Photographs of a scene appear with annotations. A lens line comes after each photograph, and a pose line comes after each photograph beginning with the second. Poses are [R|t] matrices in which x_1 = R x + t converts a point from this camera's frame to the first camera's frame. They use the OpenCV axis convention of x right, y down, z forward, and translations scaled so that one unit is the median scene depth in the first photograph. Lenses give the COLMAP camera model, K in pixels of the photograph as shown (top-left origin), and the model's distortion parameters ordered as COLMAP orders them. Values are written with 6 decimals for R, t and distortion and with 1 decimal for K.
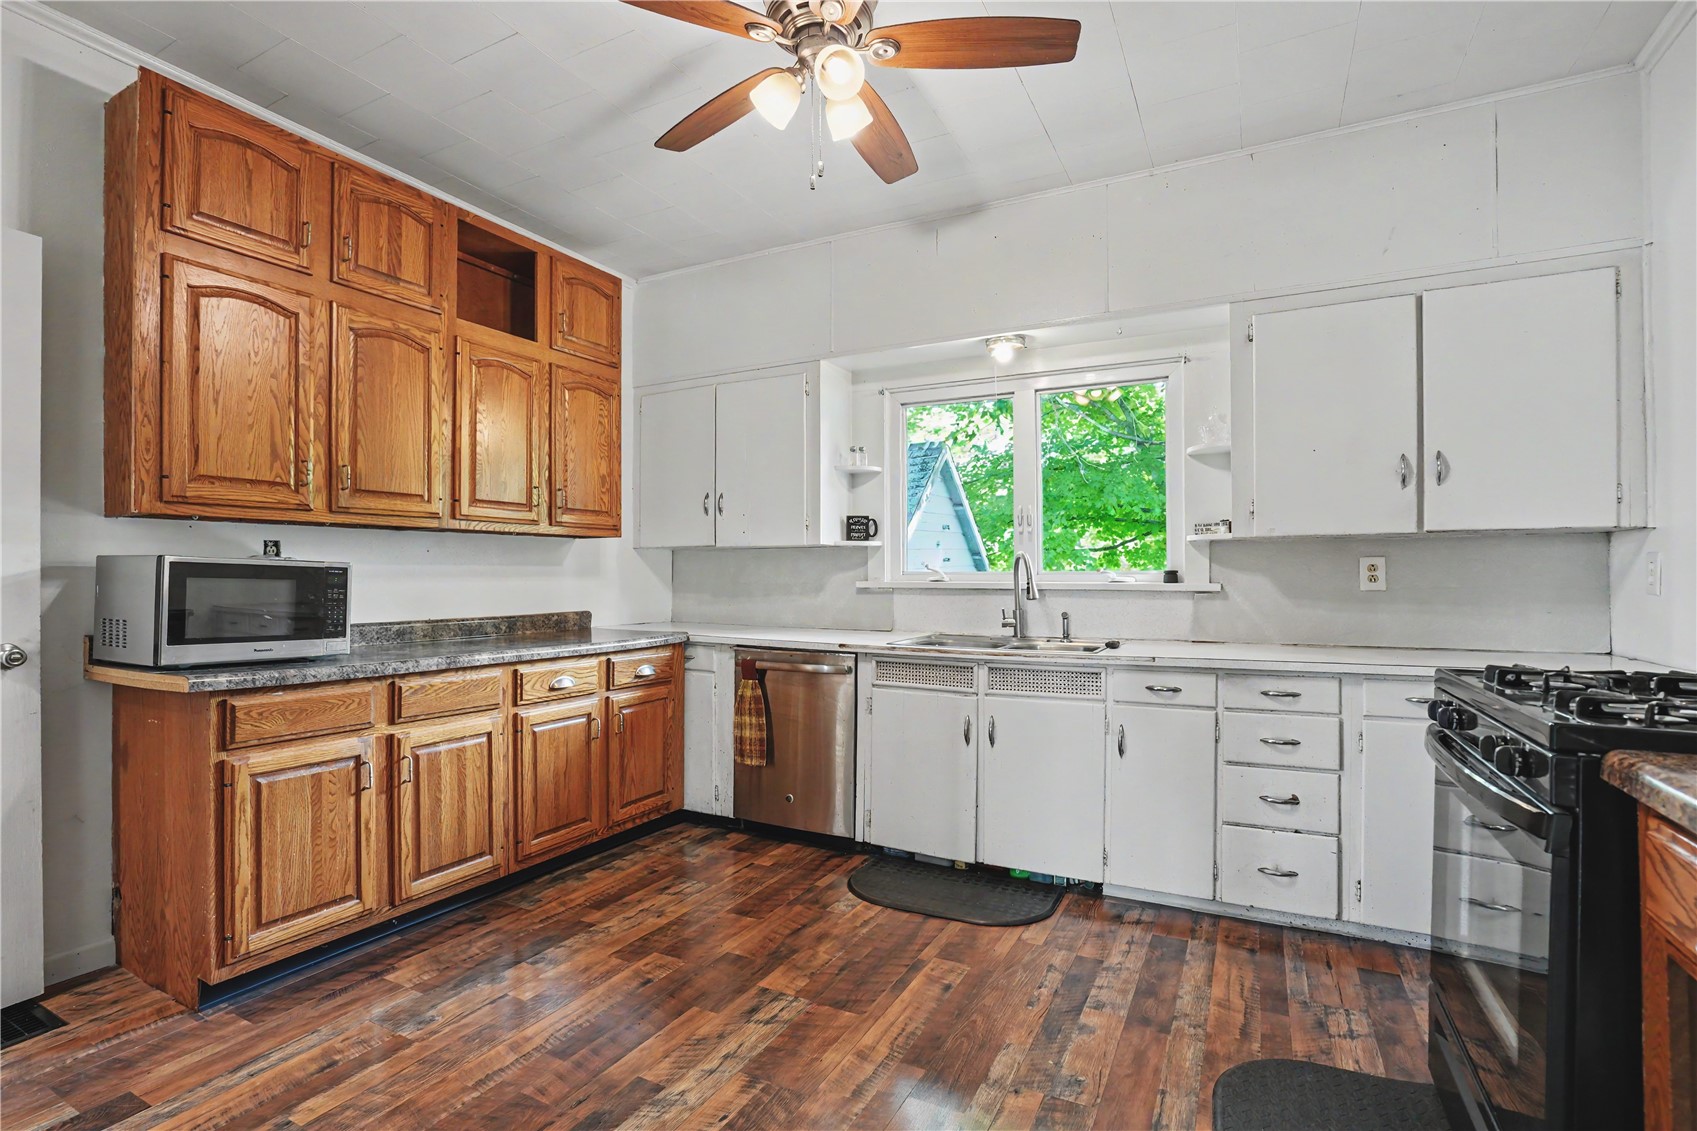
lens RADIAL K [[796.4, 0, 842.1], [0, 796.4, 573.7], [0, 0, 1]] dist [-0.024281, 0.002437]
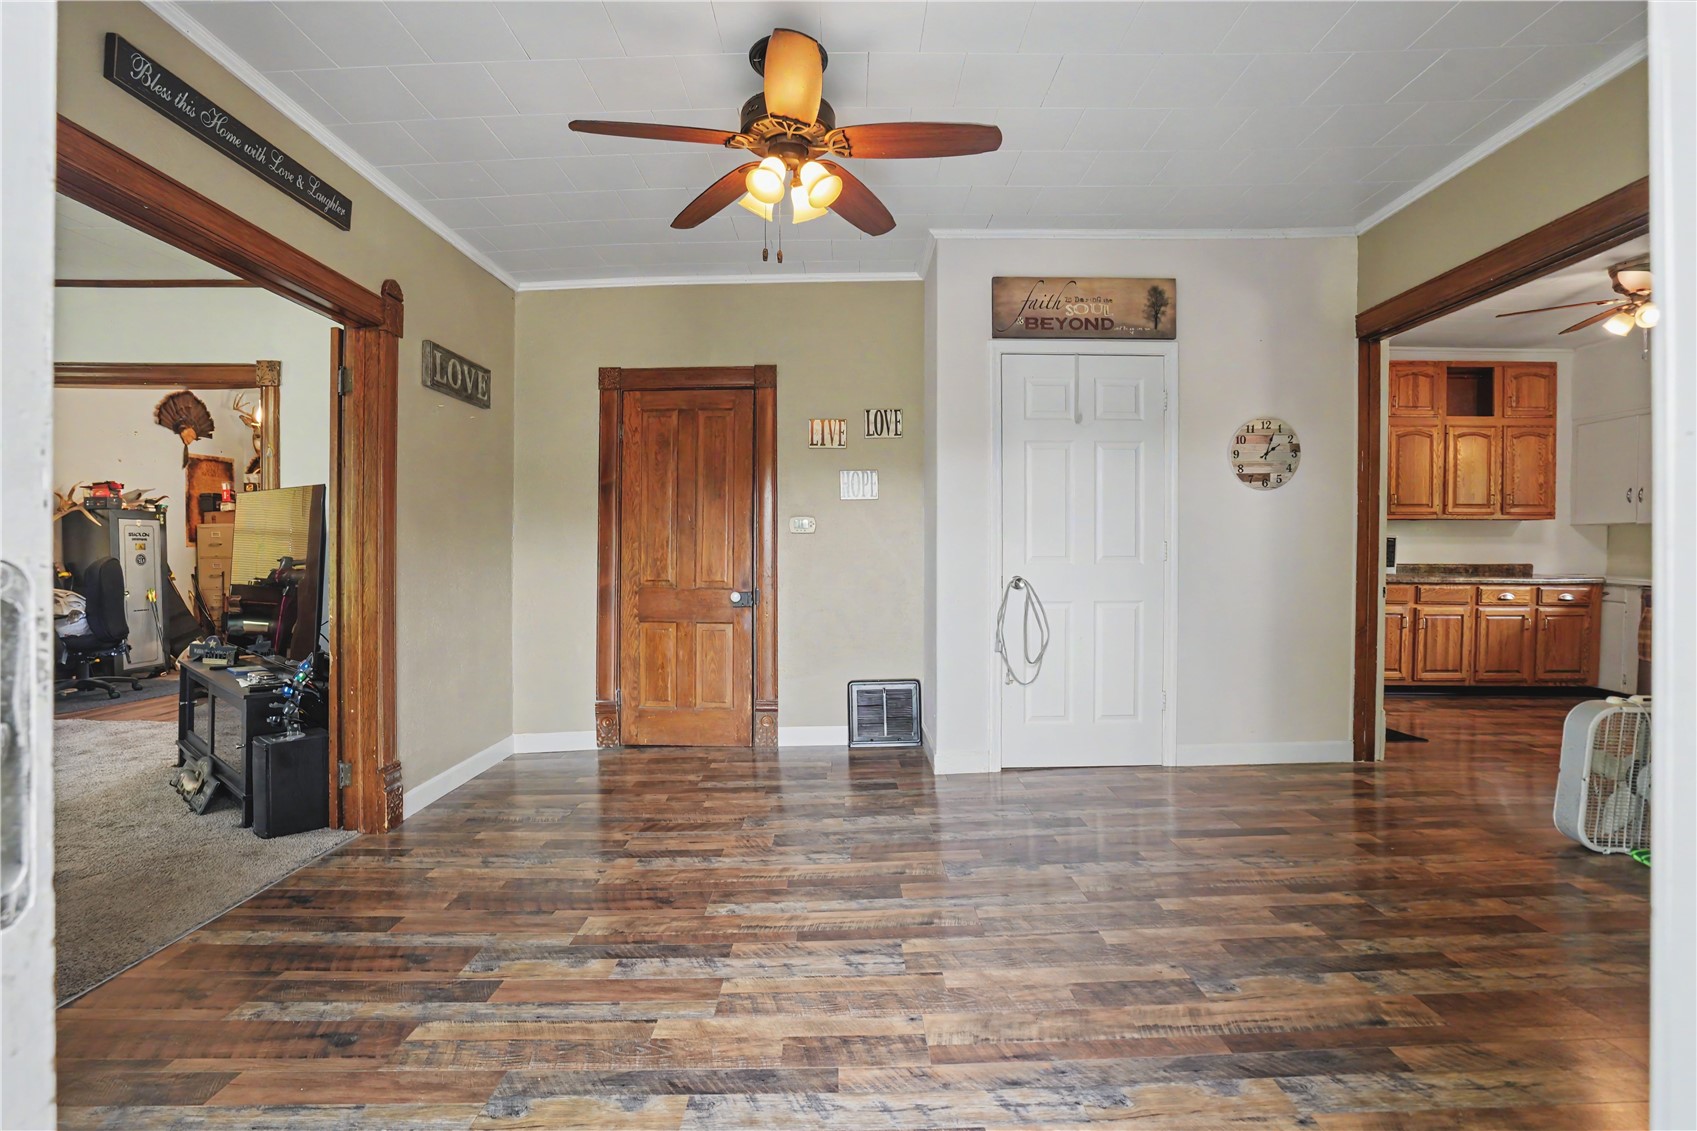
lens RADIAL K [[796.4, 0, 839.2], [0, 796.4, 563.1], [0, 0, 1]] dist [-0.024281, 0.002437]
pose [[0.458337, 0.017533, -0.888606, 0.567705], [0.000555, 0.999800, 0.020013, 0.014822], [0.888778, -0.009665, 0.458235, -1.251688]]
